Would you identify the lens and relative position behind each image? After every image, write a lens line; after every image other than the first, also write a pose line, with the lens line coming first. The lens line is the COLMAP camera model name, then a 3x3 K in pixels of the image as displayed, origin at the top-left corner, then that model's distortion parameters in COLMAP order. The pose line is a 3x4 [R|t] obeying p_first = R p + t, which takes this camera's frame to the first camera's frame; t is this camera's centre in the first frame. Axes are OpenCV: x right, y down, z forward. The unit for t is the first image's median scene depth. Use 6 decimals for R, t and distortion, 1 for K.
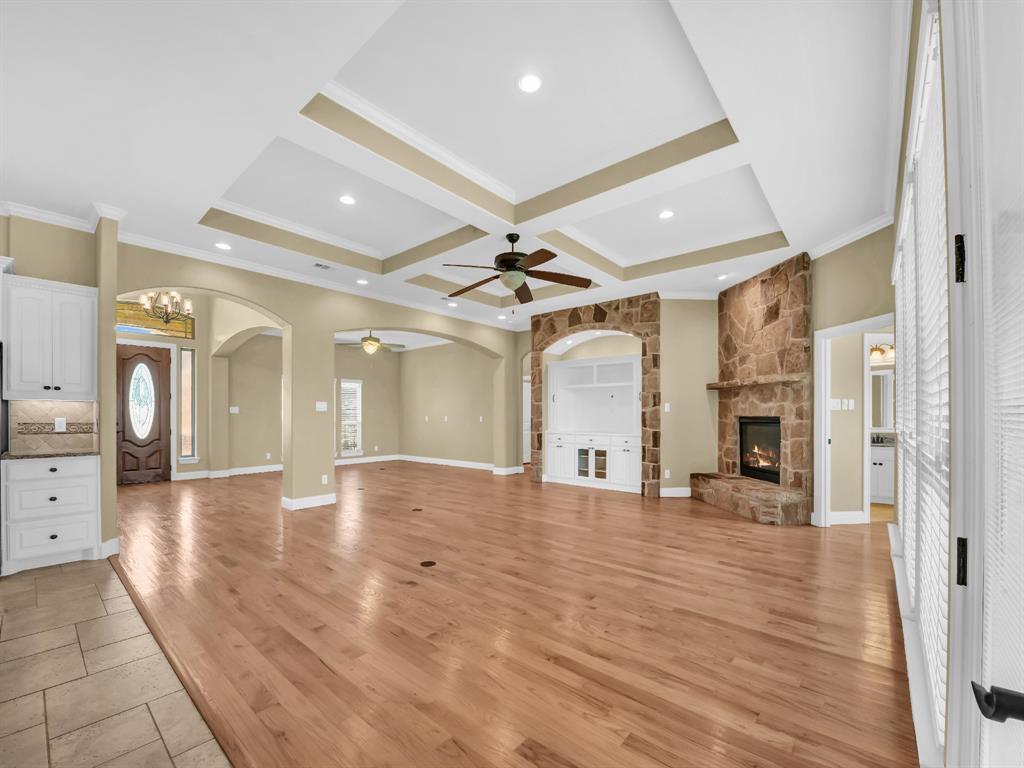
lens RADIAL K [[412.4, 0, 512.0], [0, 412.4, 414.9], [0, 0, 1]] dist [-0.003233, -0.000340]
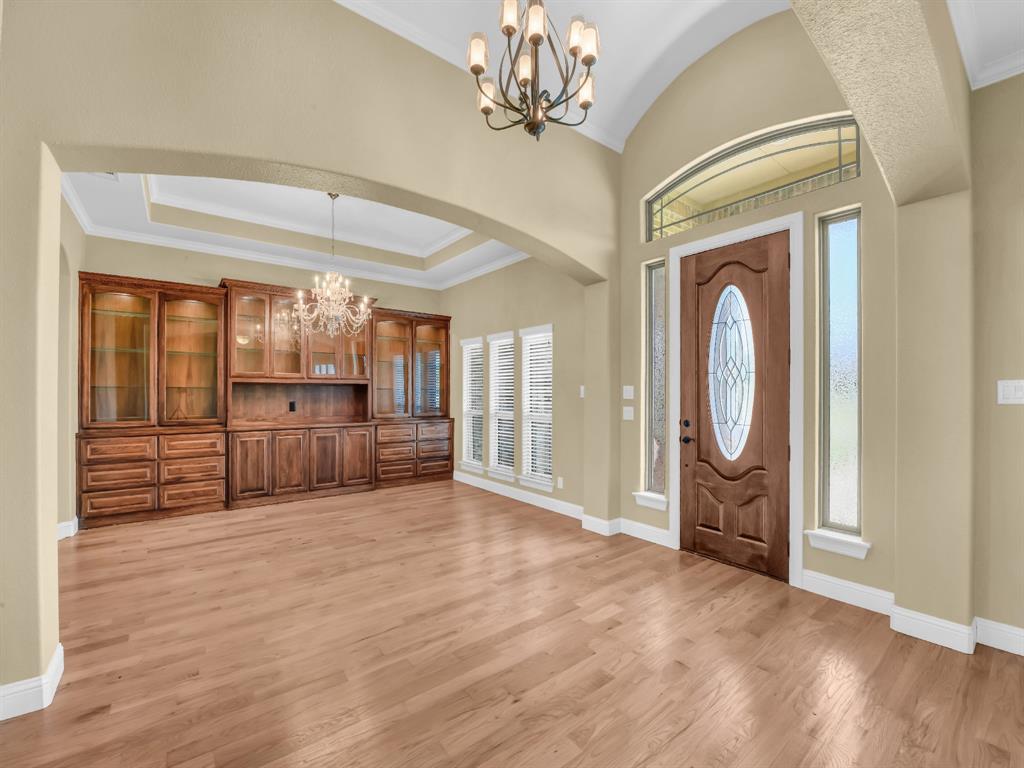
lens RADIAL K [[439.8, 0, 488.5], [0, 439.8, 390.3], [0, 0, 1]] dist [-0.001916, -0.000366]
pose [[-0.214860, -0.003821, -0.976637, -0.401396], [-0.000841, 0.999993, -0.003728, -0.013672], [0.976644, 0.000020, -0.214862, 0.861240]]
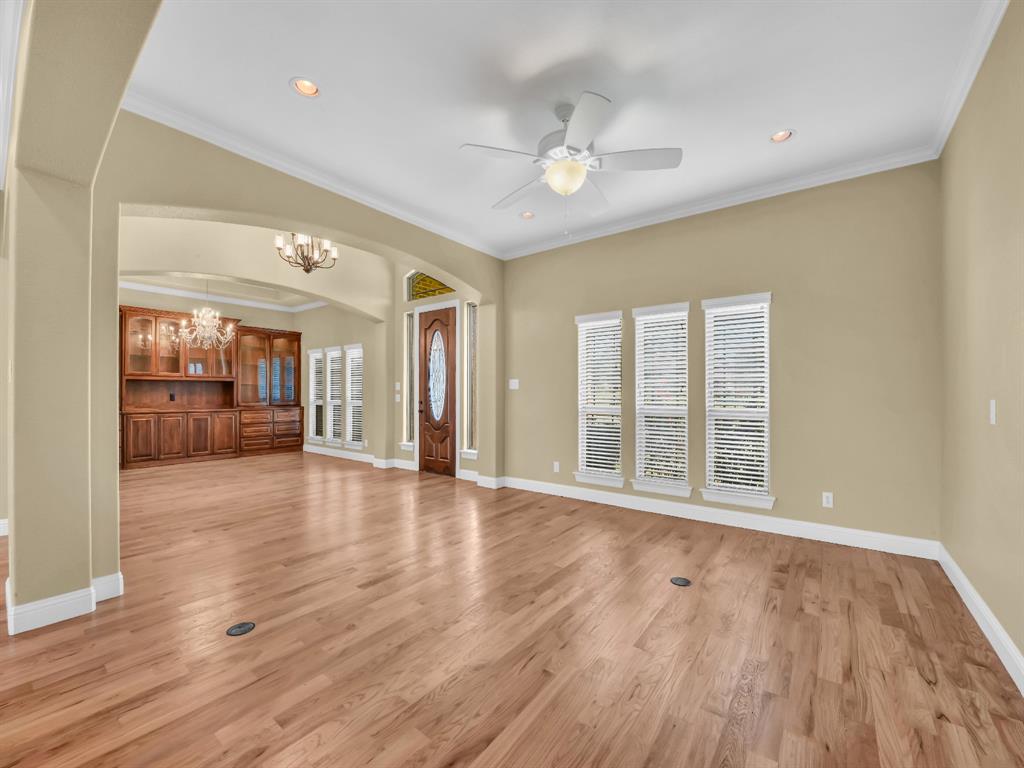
lens RADIAL K [[439.8, 0, 488.5], [0, 439.8, 390.3], [0, 0, 1]] dist [-0.001916, -0.000366]
pose [[0.027928, -0.003925, -0.999602, -0.001340], [-0.000190, 0.999992, -0.003931, -0.000341], [0.999610, 0.000300, 0.027927, 1.090648]]
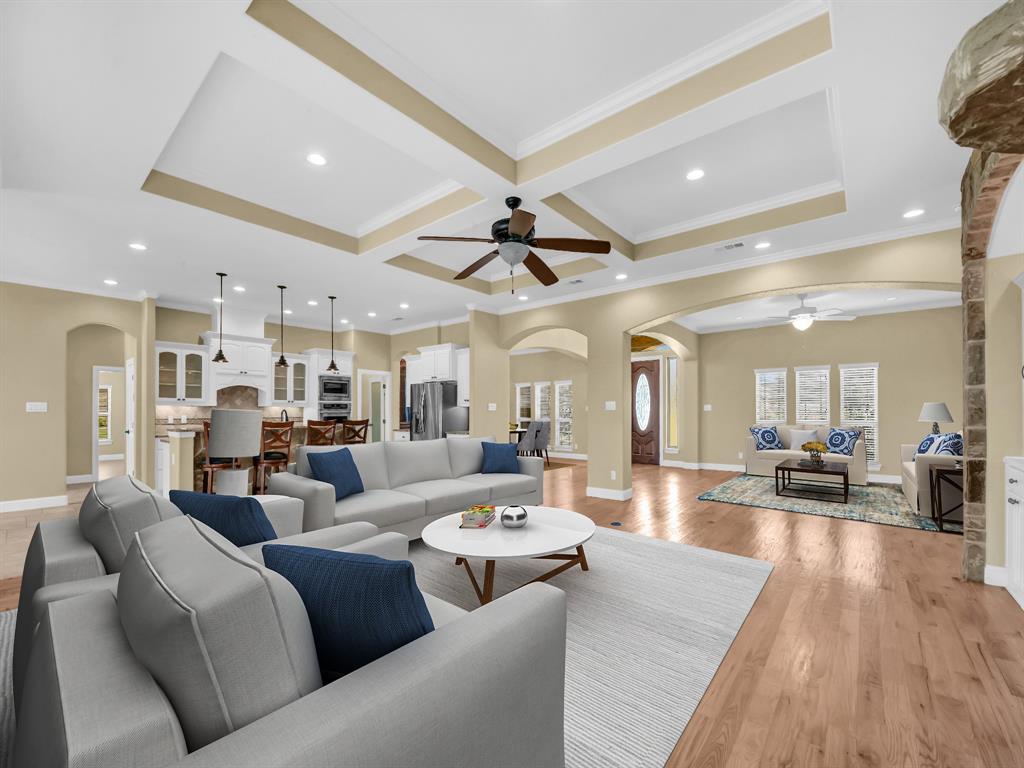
lens RADIAL K [[430.4, 0, 509.8], [0, 430.4, 409.1], [0, 0, 1]] dist [0.000452, -0.000026]
pose [[0.023067, -0.006210, -0.999715, 0.485777], [0.002671, 0.999978, -0.006150, -0.003701], [0.999730, -0.002528, 0.023084, 0.543230]]
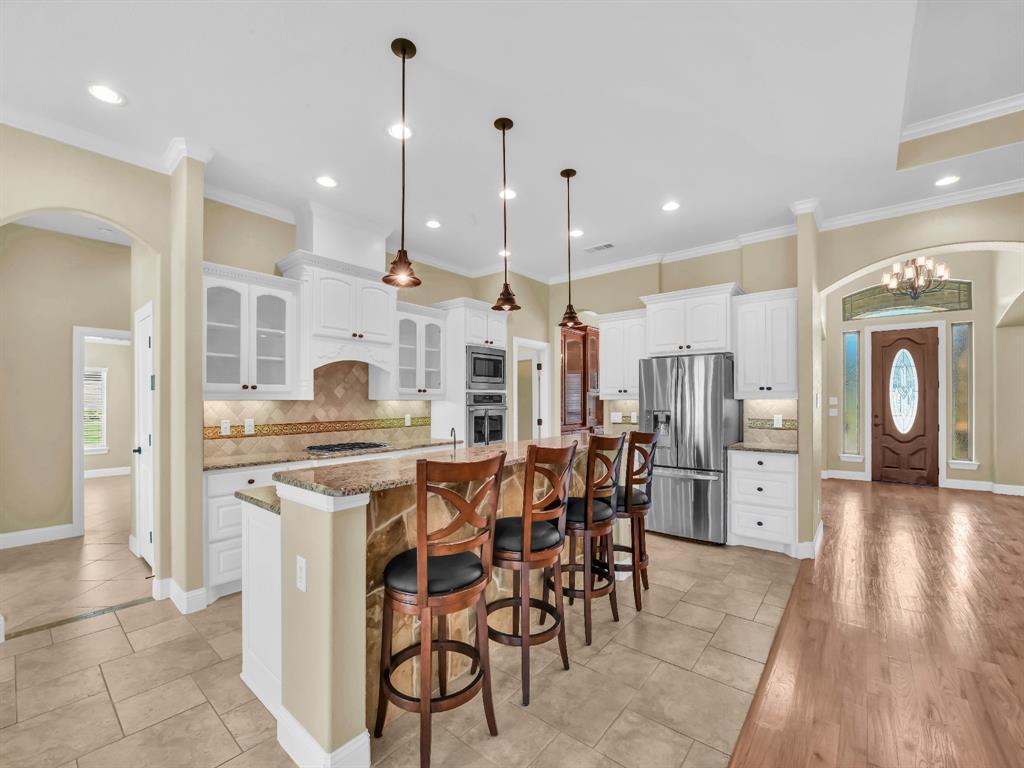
lens RADIAL K [[441.0, 0, 514.7], [0, 441.0, 399.1], [0, 0, 1]] dist [-0.011786, -0.000277]
pose [[0.029569, -0.004952, -0.999550, 0.021417], [0.004106, 0.999980, -0.004833, -0.015694], [0.999554, -0.003962, 0.029589, 0.131379]]
